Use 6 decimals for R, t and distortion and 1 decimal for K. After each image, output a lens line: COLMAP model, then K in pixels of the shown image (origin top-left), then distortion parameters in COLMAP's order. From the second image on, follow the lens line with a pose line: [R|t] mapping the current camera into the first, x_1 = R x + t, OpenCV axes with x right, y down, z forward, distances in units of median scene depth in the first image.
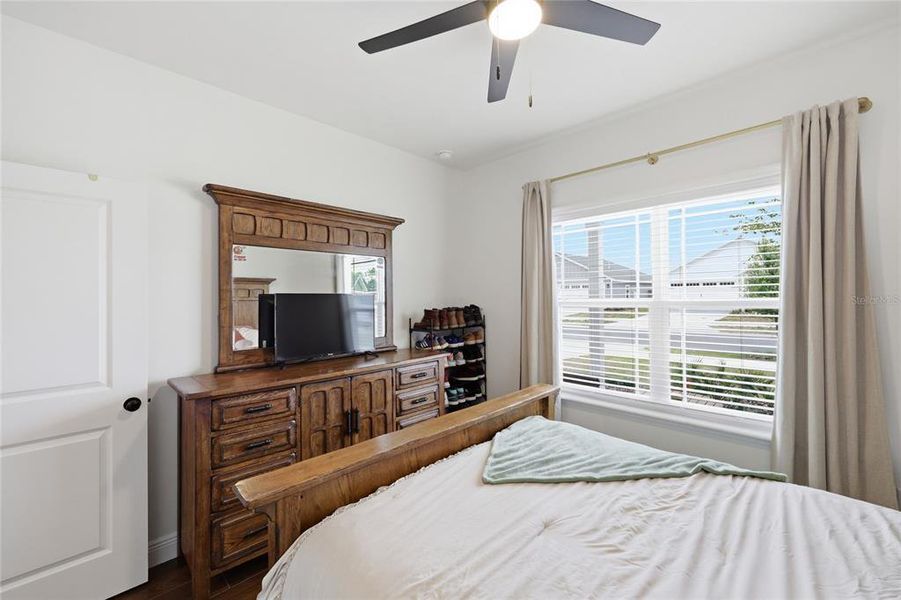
lens RADIAL K [[364.0, 0, 453.1], [0, 364.0, 295.1], [0, 0, 1]] dist [0.002170, -0.001080]
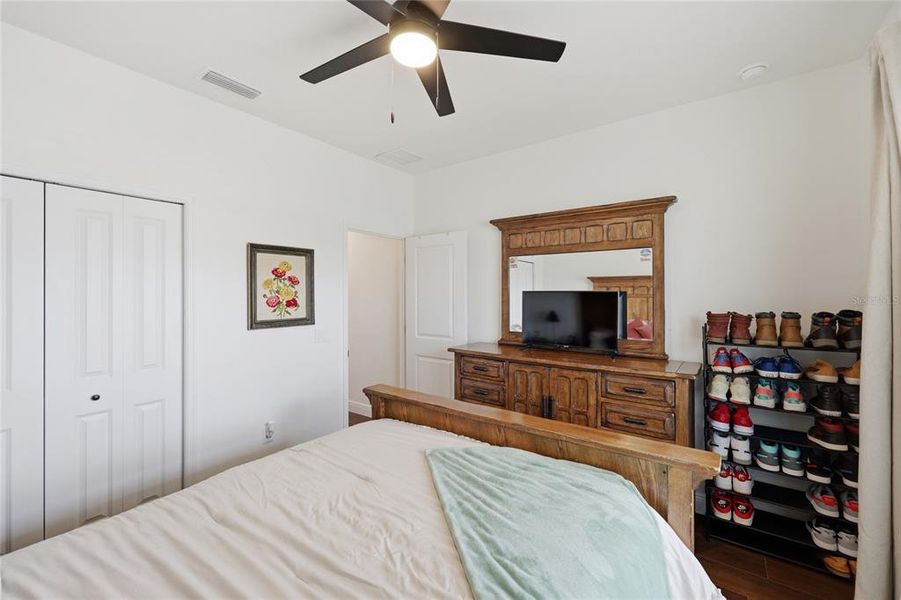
lens RADIAL K [[364.0, 0, 454.6], [0, 364.0, 293.4], [0, 0, 1]] dist [0.002170, -0.001080]
pose [[0.157530, 0.008357, -0.987479, 0.794419], [0.003965, 0.999951, 0.009095, -0.009094], [0.987506, -0.005348, 0.157489, 0.570837]]
